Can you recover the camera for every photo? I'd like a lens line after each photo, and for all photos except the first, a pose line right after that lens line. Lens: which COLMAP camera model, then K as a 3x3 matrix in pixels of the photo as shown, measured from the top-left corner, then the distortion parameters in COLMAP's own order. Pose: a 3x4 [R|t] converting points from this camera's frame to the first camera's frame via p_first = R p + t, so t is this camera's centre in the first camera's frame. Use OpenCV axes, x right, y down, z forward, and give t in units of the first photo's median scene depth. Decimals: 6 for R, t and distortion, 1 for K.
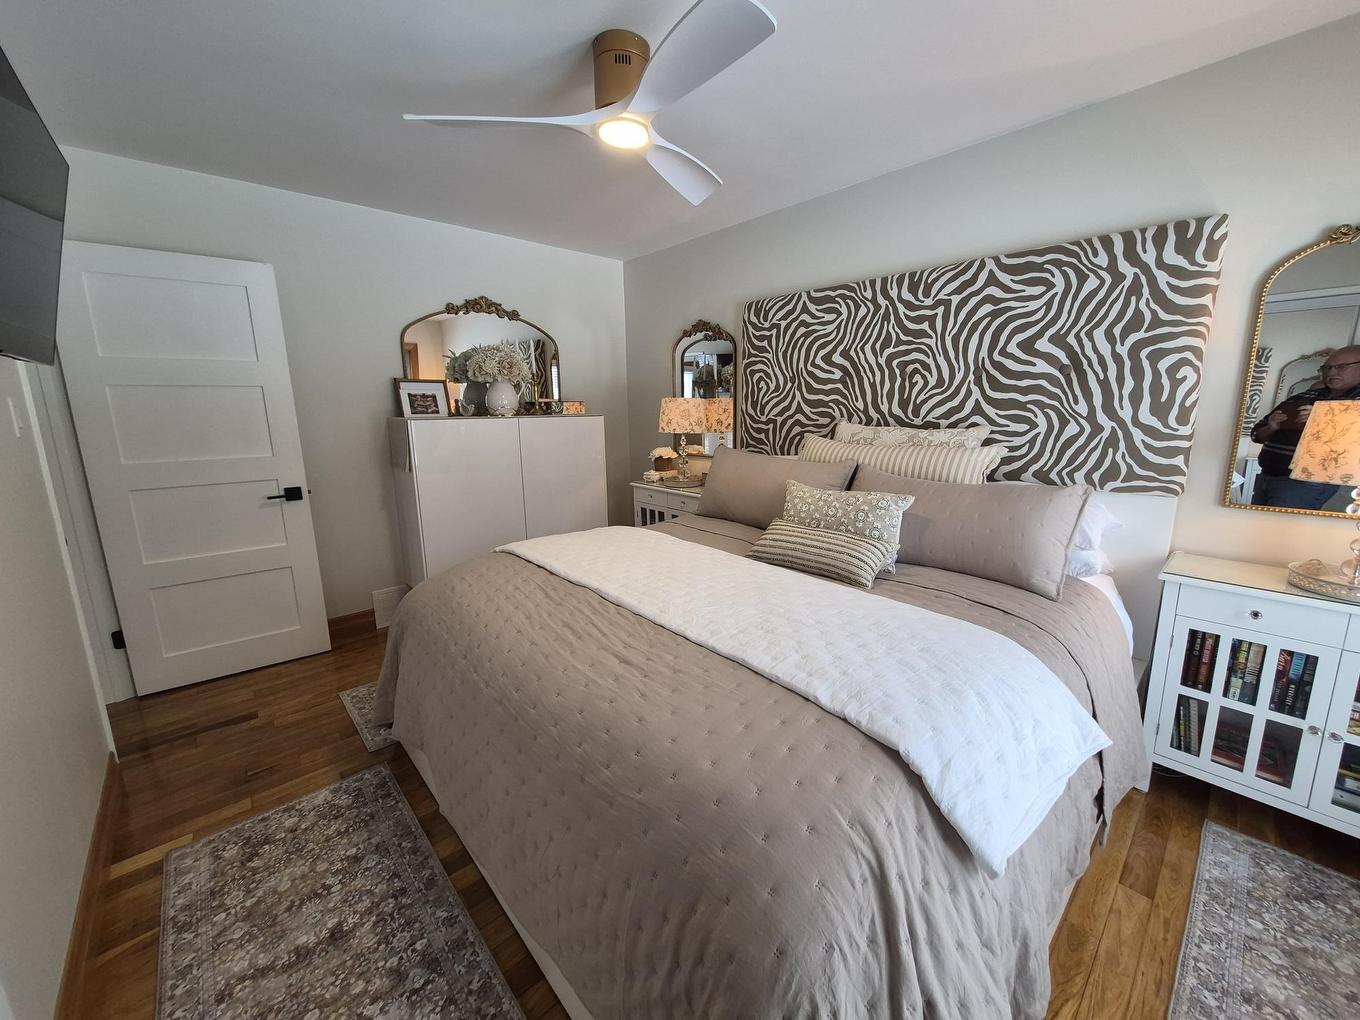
lens RADIAL K [[532.2, 0, 704.6], [0, 532.2, 506.9], [0, 0, 1]] dist [-0.000414, -0.000415]
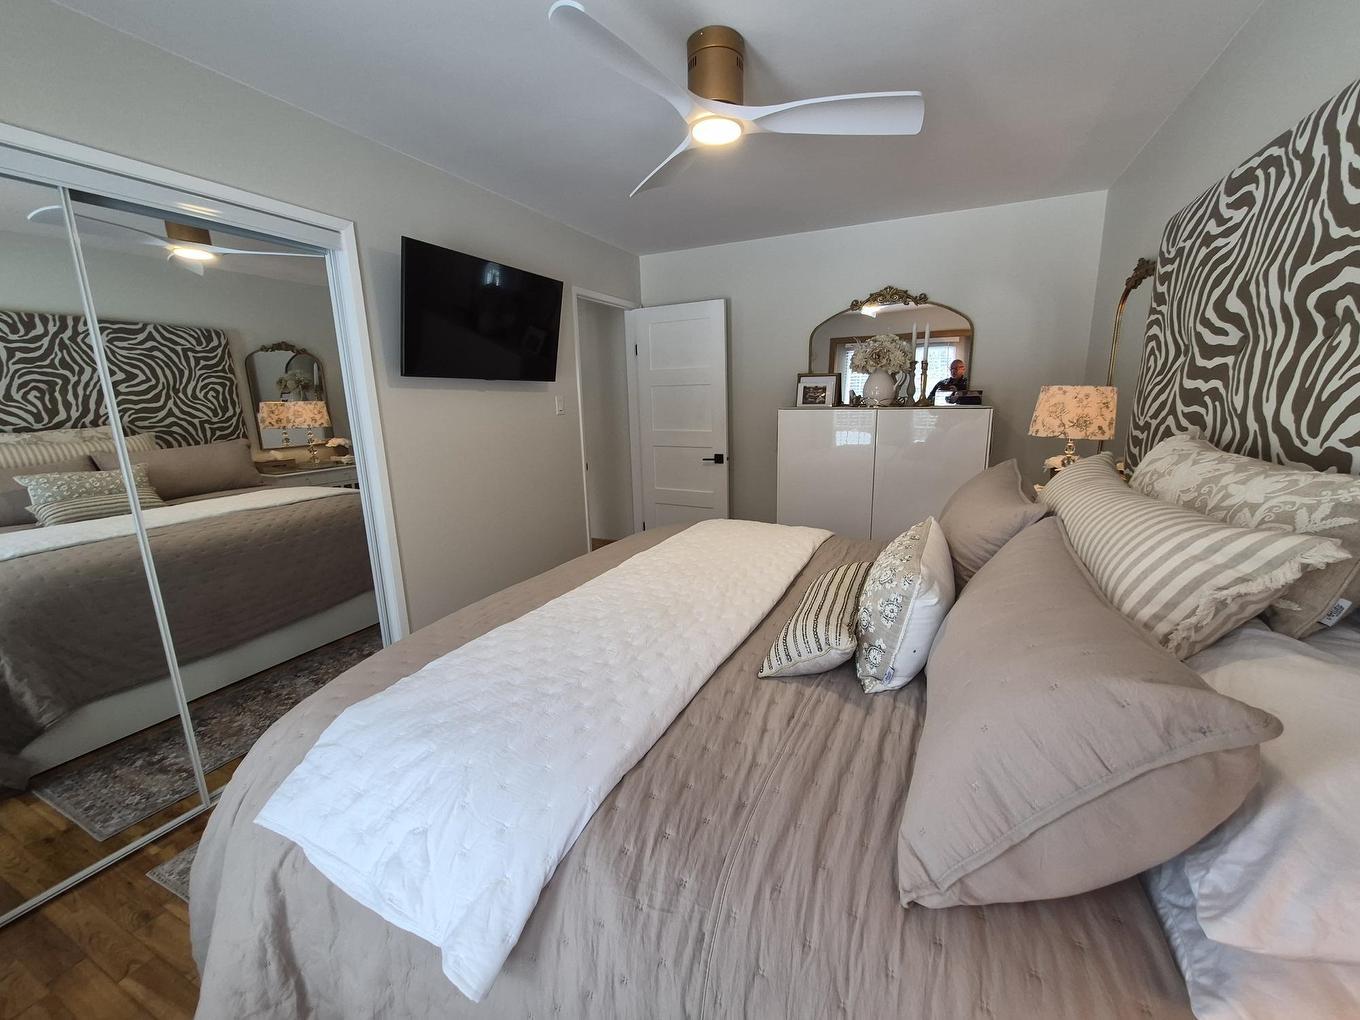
lens RADIAL K [[532.2, 0, 704.6], [0, 532.2, 506.9], [0, 0, 1]] dist [-0.000414, -0.000415]
pose [[0.385377, 0.190017, -0.902983, 0.586347], [-0.162010, 0.977301, 0.136513, -0.097378], [0.908426, 0.093684, 0.407414, 0.434190]]
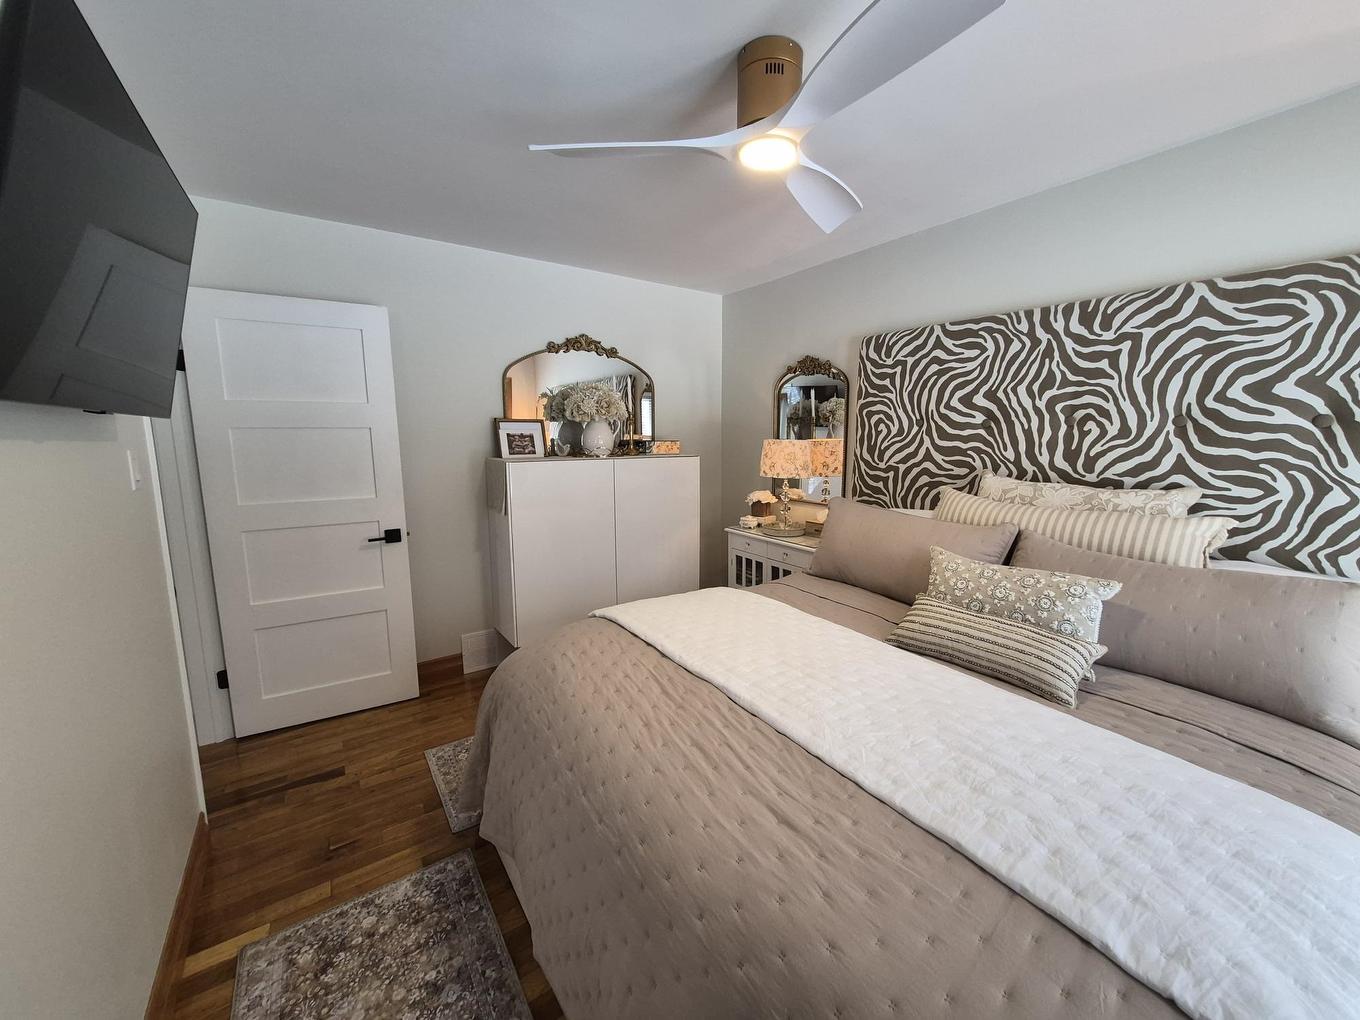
lens RADIAL K [[532.2, 0, 704.6], [0, 532.2, 506.9], [0, 0, 1]] dist [-0.000414, -0.000415]
pose [[0.991628, 0.025940, -0.126498, -0.088184], [-0.032126, 0.998373, -0.047104, -0.056415], [0.125070, 0.050773, 0.990848, 0.106716]]
